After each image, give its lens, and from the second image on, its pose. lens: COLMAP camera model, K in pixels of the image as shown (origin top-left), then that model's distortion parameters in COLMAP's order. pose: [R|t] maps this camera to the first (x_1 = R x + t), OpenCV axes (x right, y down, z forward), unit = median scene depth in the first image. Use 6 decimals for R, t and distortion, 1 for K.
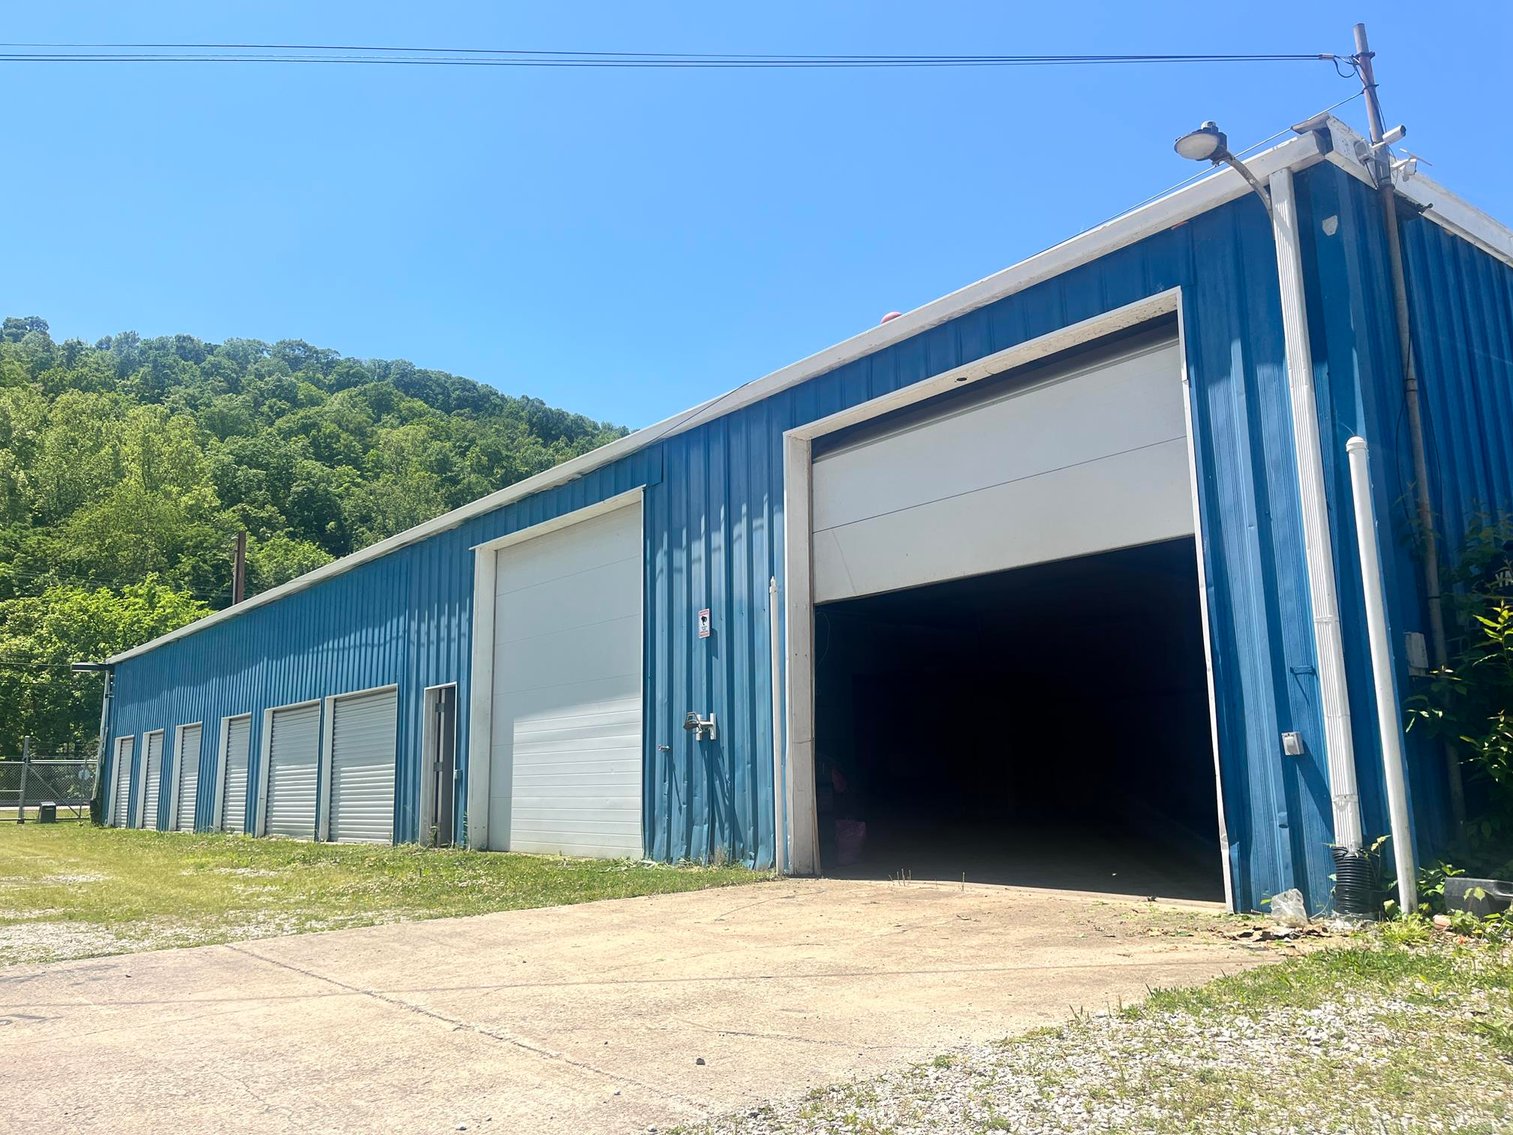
lens RADIAL K [[1142.3, 0, 756.5], [0, 1142.3, 567.5], [0, 0, 1]] dist [0.085588, -0.103279]
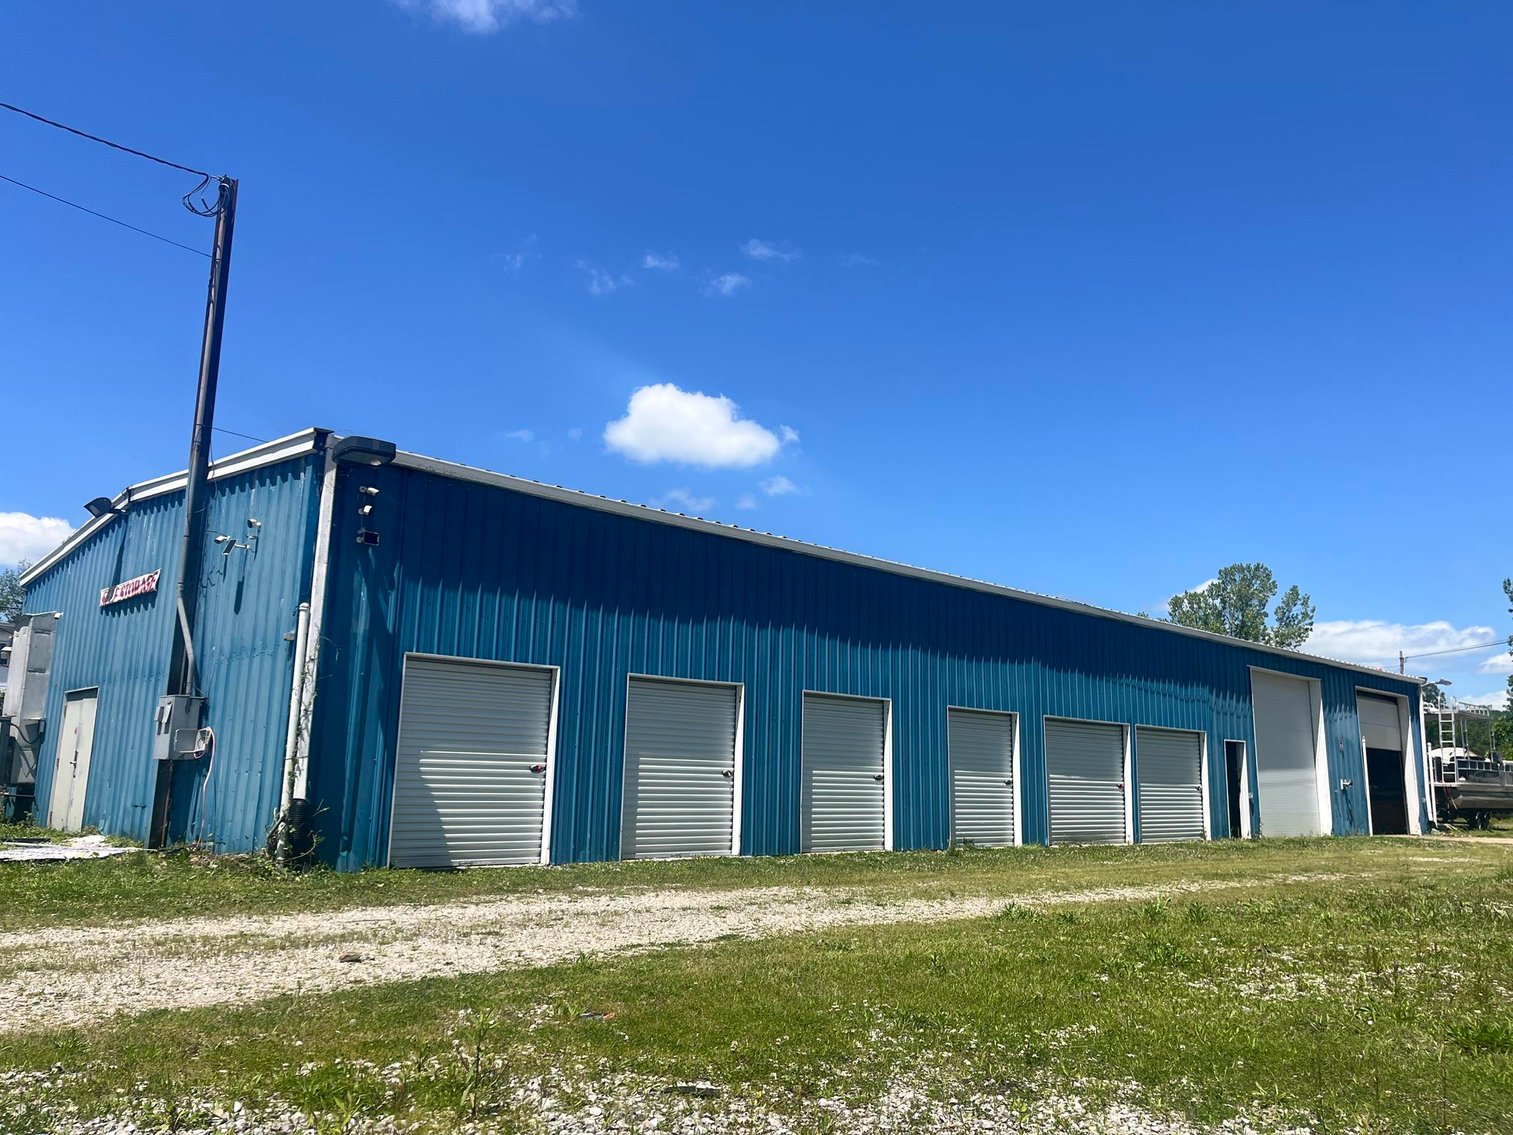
lens RADIAL K [[1140.5, 0, 752.5], [0, 1140.5, 581.7], [0, 0, 1]] dist [0.081161, -0.118741]
pose [[-0.064215, 0.203042, 0.977062, -2.449312], [-0.191019, 0.958478, -0.211735, 0.472920], [-0.979484, -0.200234, -0.022763, 2.276495]]
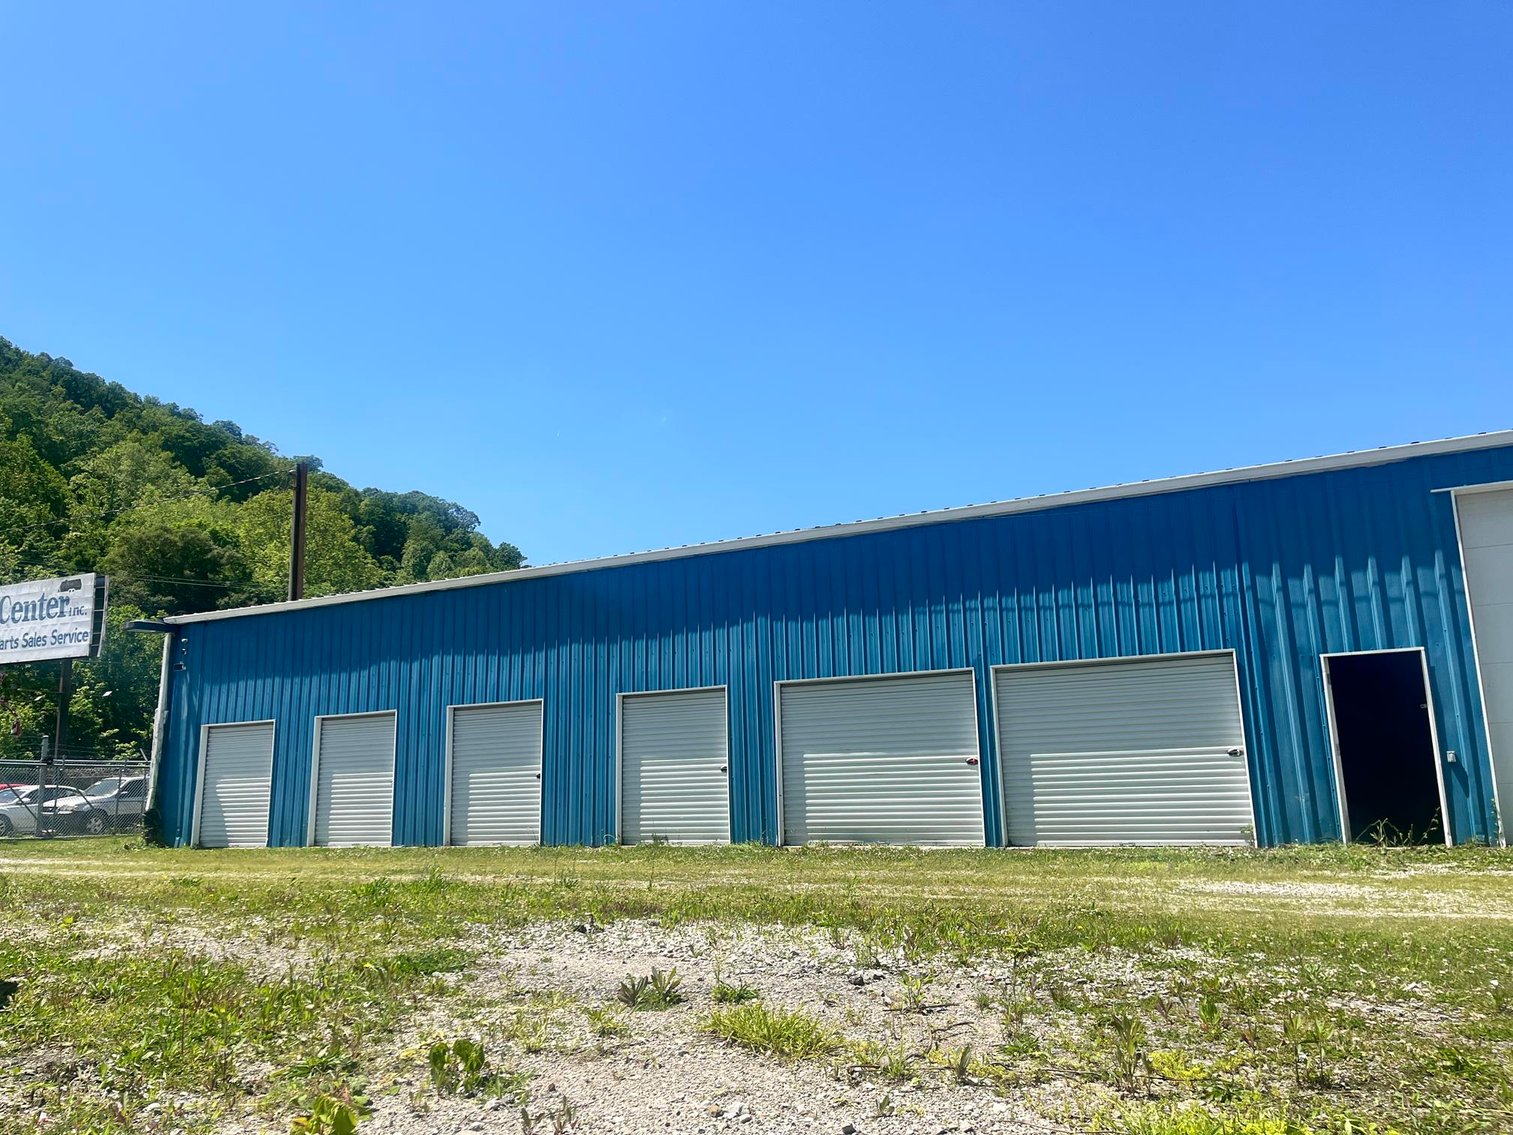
lens RADIAL K [[1144.7, 0, 739.5], [0, 1144.7, 572.1], [0, 0, 1]] dist [0.087084, -0.125210]
pose [[0.929992, 0.069993, 0.360855, -1.294255], [-0.064836, 0.997547, -0.026395, 0.123182], [-0.361818, 0.001151, 0.932248, 0.491901]]
